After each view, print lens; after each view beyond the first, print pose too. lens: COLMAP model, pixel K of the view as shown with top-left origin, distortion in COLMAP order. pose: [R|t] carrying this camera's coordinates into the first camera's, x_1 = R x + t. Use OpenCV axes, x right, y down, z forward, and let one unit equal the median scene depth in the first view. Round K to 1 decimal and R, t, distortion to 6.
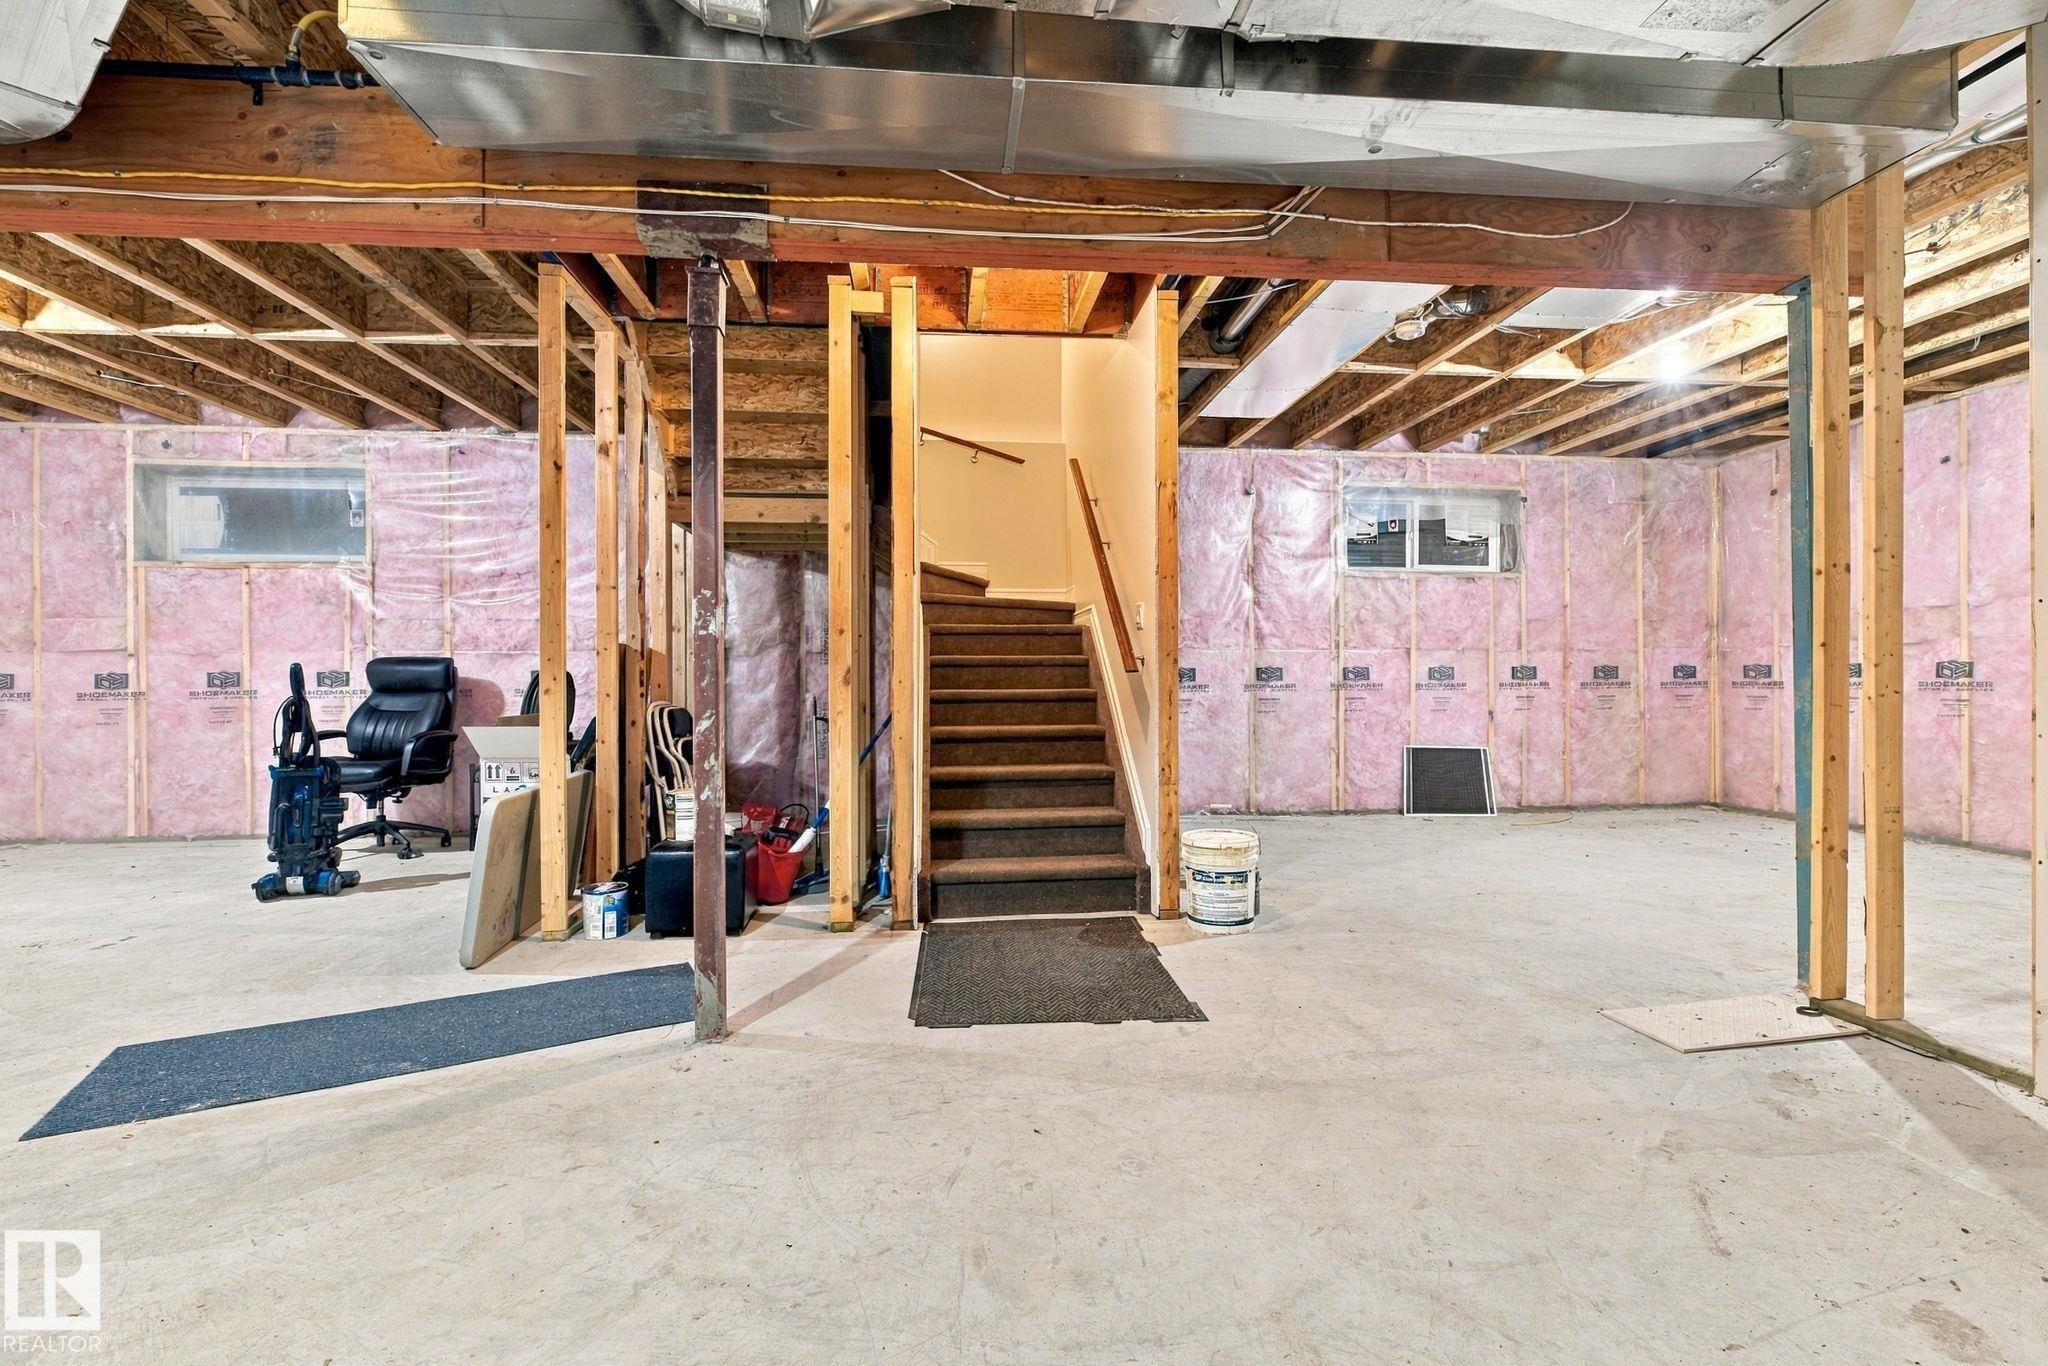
lens RADIAL K [[915.0, 0, 1030.6], [0, 915.0, 680.2], [0, 0, 1]] dist [-0.001007, -0.000186]
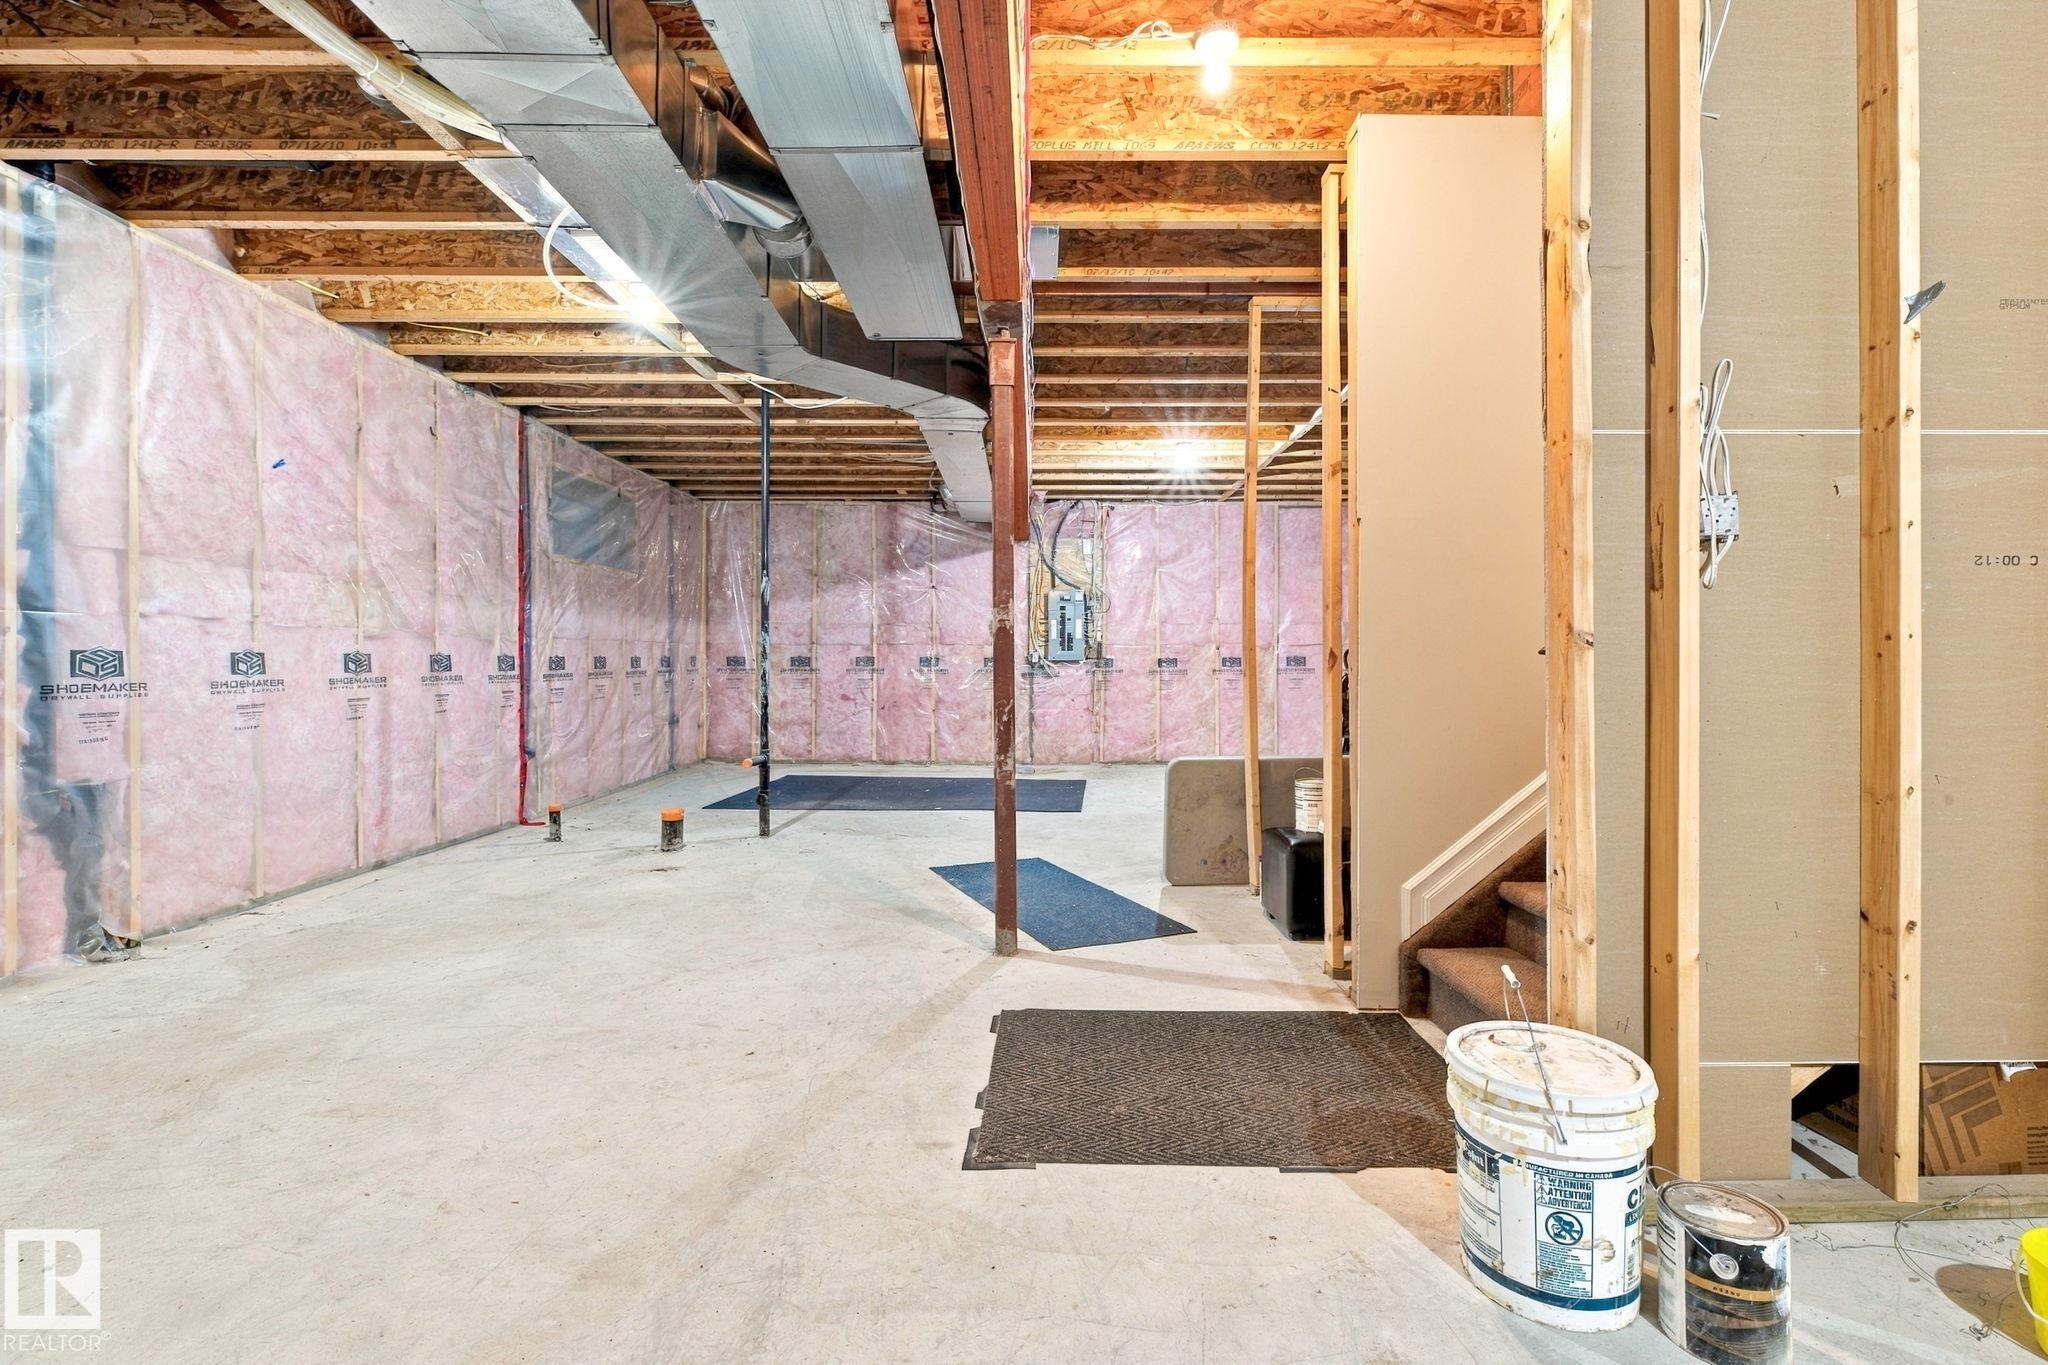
lens RADIAL K [[948.4, 0, 1028.7], [0, 948.4, 659.1], [0, 0, 1]] dist [0.001258, 0.000227]
pose [[-0.098294, 0.003853, -0.995150, 0.930061], [-0.000950, 0.999992, 0.003966, -0.011681], [0.995157, 0.001335, -0.098289, 1.165865]]
